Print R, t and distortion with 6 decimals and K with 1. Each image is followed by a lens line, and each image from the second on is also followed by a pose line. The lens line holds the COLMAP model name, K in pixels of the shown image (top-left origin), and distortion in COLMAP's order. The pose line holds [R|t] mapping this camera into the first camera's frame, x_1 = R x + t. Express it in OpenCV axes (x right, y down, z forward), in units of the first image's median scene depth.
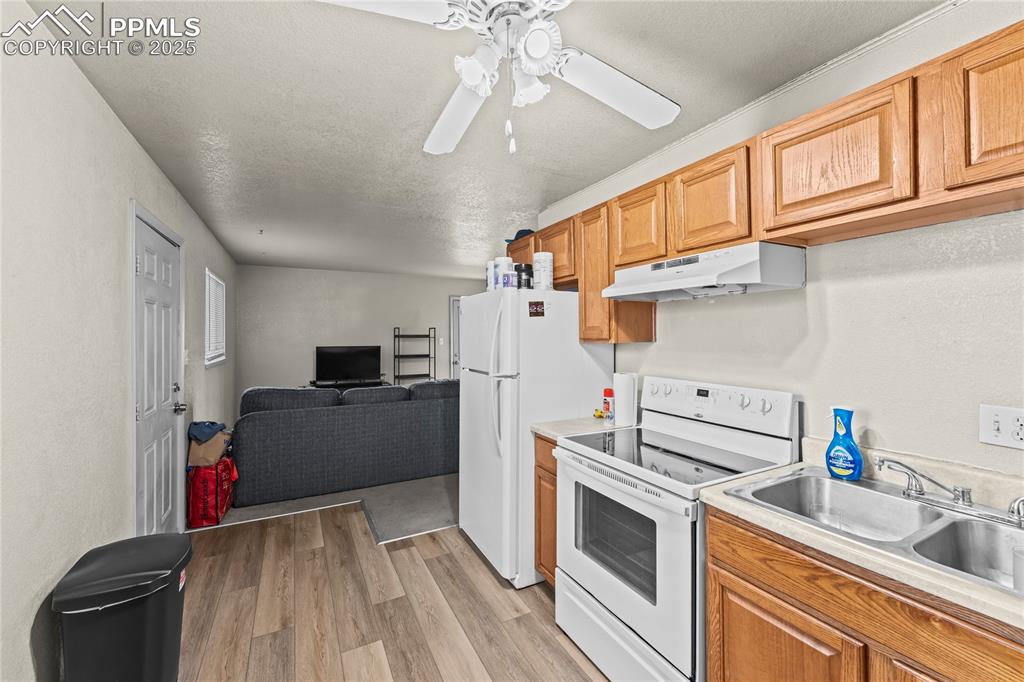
lens RADIAL K [[418.3, 0, 515.1], [0, 418.3, 334.0], [0, 0, 1]] dist [0.000302, 0.000015]
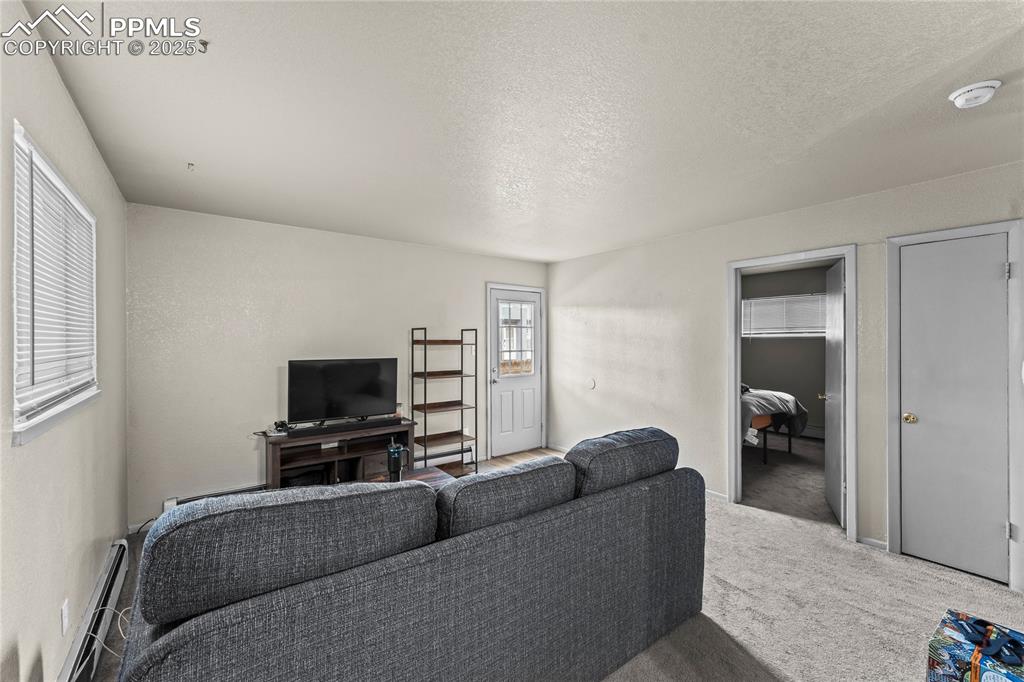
lens RADIAL K [[418.3, 0, 508.9], [0, 418.3, 343.5], [0, 0, 1]] dist [0.000302, 0.000015]
pose [[0.988528, 0.003093, 0.151005, -0.249442], [-0.004288, 0.999962, 0.007592, 0.002480], [-0.150976, -0.008152, 0.988504, 0.375390]]
